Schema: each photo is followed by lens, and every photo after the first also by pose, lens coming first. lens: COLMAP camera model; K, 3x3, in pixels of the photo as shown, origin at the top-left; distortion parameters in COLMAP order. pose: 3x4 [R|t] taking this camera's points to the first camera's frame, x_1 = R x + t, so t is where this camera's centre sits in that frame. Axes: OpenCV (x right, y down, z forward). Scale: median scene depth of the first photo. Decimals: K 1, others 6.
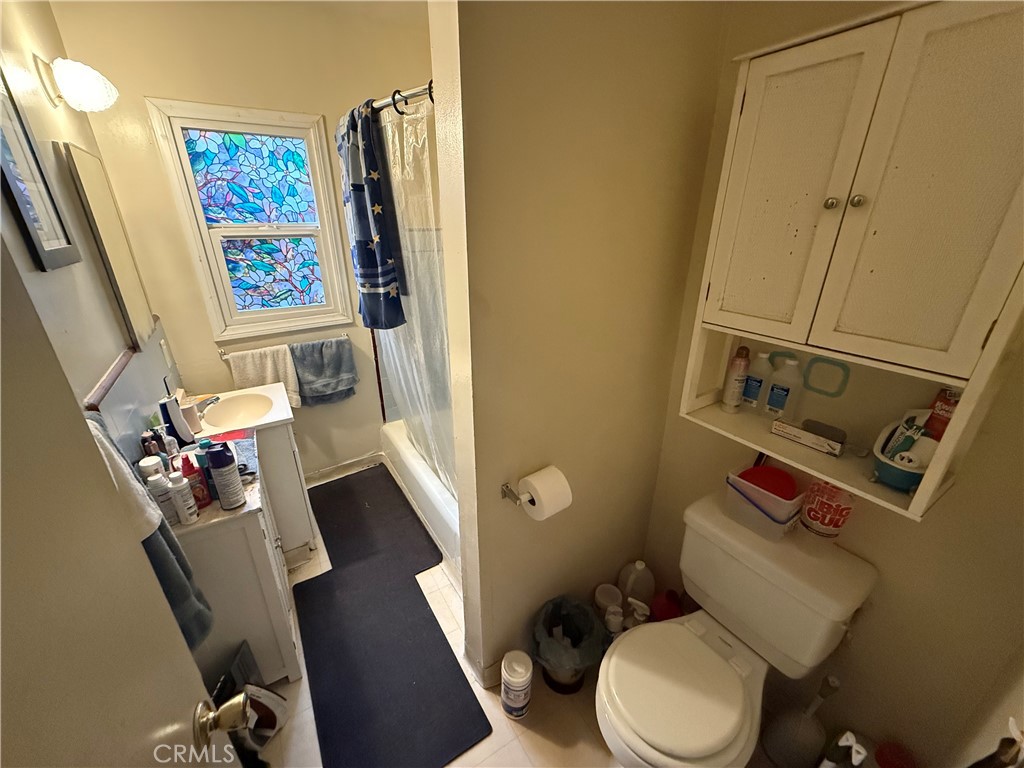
lens RADIAL K [[416.5, 0, 508.1], [0, 416.5, 385.3], [0, 0, 1]] dist [0.002099, 0.000831]
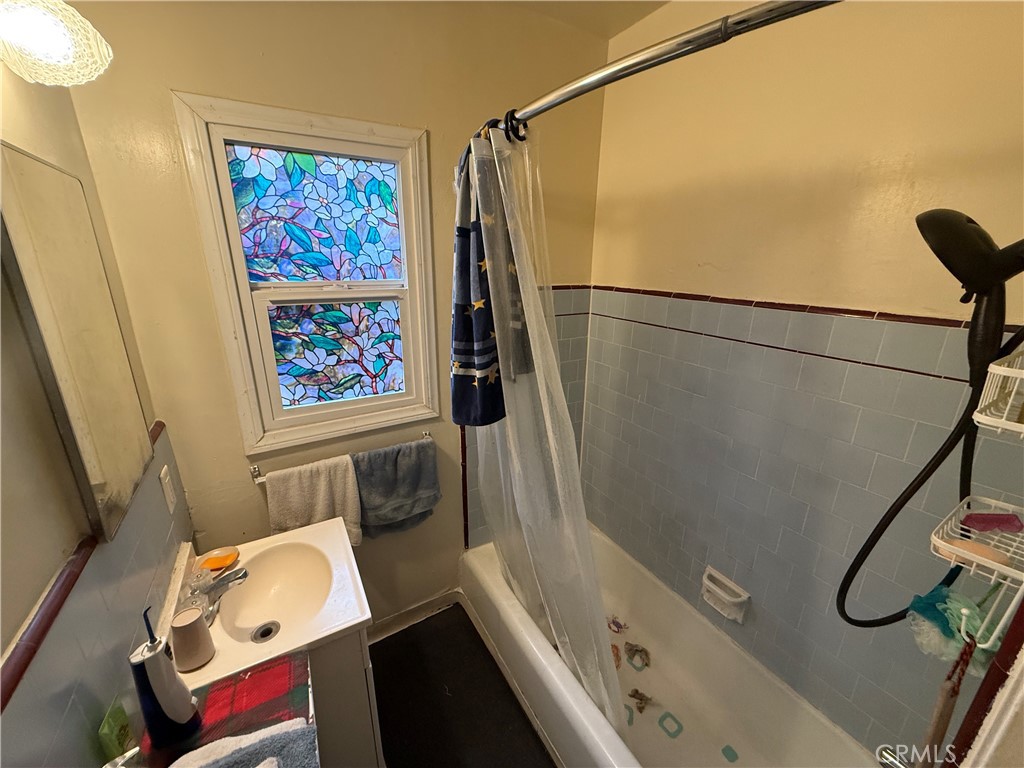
lens RADIAL K [[416.5, 0, 508.1], [0, 416.5, 385.3], [0, 0, 1]] dist [0.002099, 0.000831]
pose [[0.999281, 0.019735, -0.032364, -0.268147], [-0.022623, 0.995554, -0.091438, -0.162051], [0.030415, 0.092104, 0.995285, 0.344477]]
